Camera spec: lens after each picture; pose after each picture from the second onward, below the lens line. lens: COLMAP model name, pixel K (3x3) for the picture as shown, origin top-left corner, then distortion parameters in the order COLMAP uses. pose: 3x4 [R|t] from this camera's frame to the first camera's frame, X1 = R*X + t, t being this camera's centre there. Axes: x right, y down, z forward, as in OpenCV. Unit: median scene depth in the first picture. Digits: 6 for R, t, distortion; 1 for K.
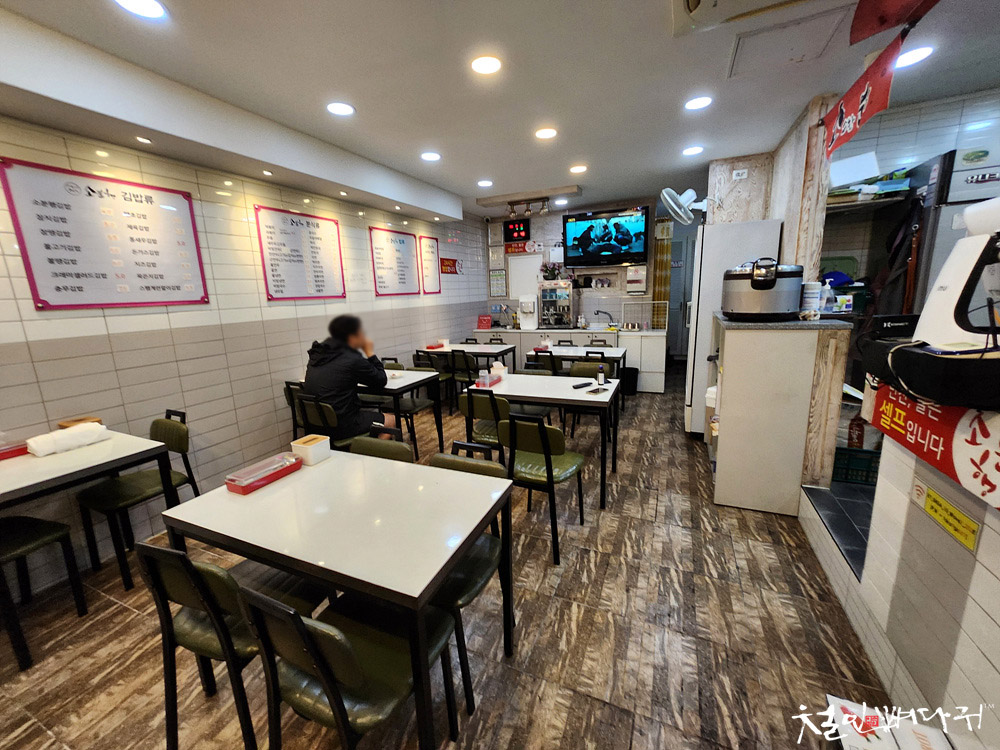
lens RADIAL K [[401.1, 0, 500.0], [0, 401.1, 375.0], [0, 0, 1]] dist [0.002122, 0.000946]
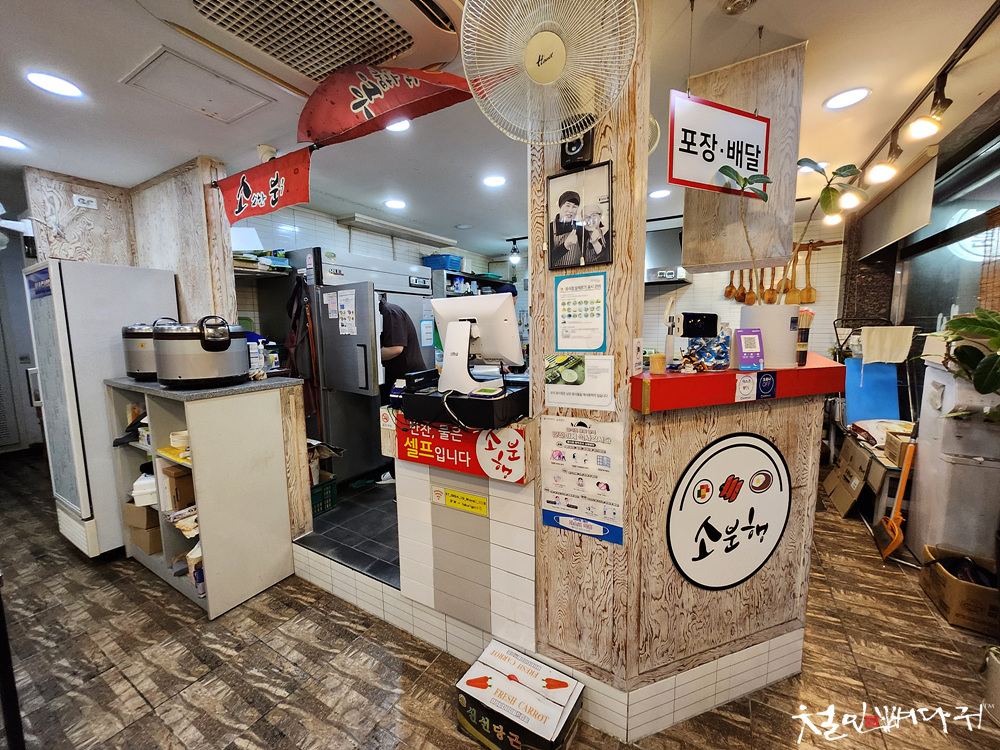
lens RADIAL K [[401.1, 0, 500.0], [0, 401.1, 375.0], [0, 0, 1]] dist [0.002122, 0.000946]
pose [[0.111848, -0.086915, 0.989917, -0.162142], [0.208493, 0.976048, 0.062140, -0.091866], [-0.971607, 0.199440, 0.127290, 0.311227]]
